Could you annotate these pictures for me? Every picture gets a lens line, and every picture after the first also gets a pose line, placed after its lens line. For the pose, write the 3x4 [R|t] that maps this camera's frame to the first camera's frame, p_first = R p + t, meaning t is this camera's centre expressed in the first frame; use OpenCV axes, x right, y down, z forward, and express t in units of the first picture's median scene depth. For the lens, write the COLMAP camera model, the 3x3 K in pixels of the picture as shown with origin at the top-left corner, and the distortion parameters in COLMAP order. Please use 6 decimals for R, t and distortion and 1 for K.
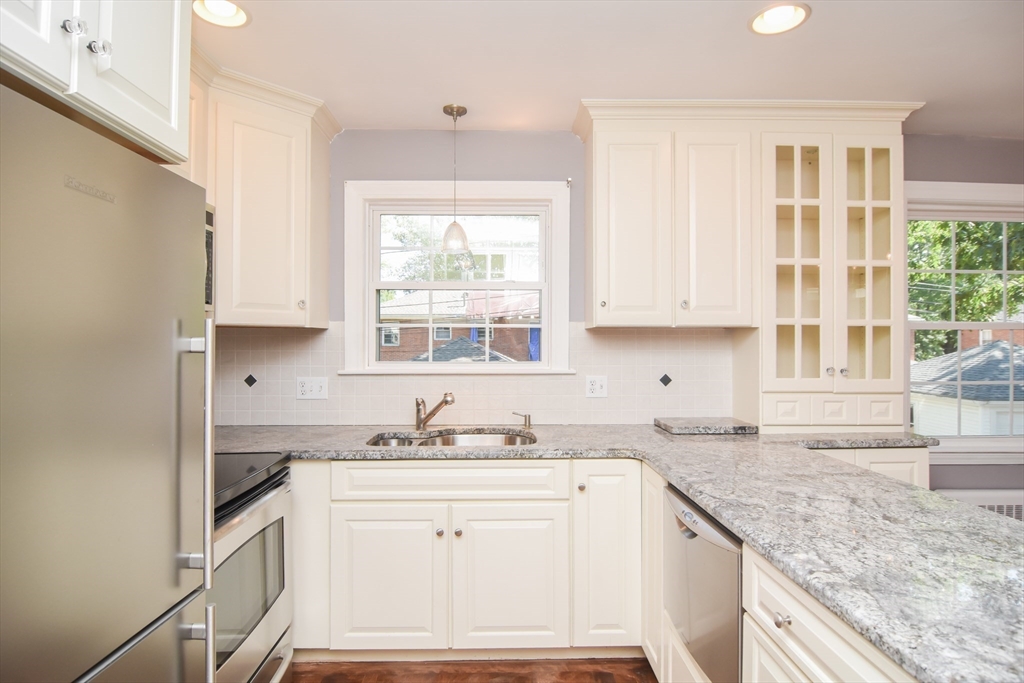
lens RADIAL K [[544.5, 0, 511.2], [0, 544.5, 340.4], [0, 0, 1]] dist [-0.017372, 0.000199]
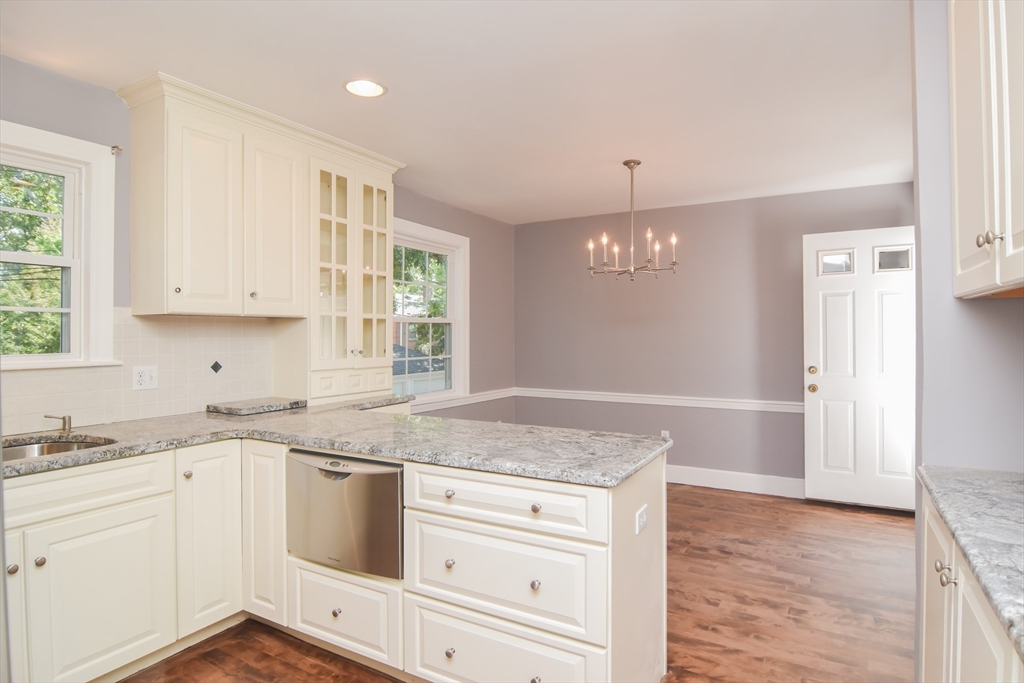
lens RADIAL K [[559.9, 0, 515.9], [0, 559.9, 340.9], [0, 0, 1]] dist [-0.006974, -0.002618]
pose [[0.511339, -0.012474, 0.859288, -0.374880], [-0.004534, 0.999842, 0.017212, 0.003473], [-0.859367, -0.012697, 0.511202, -0.030757]]
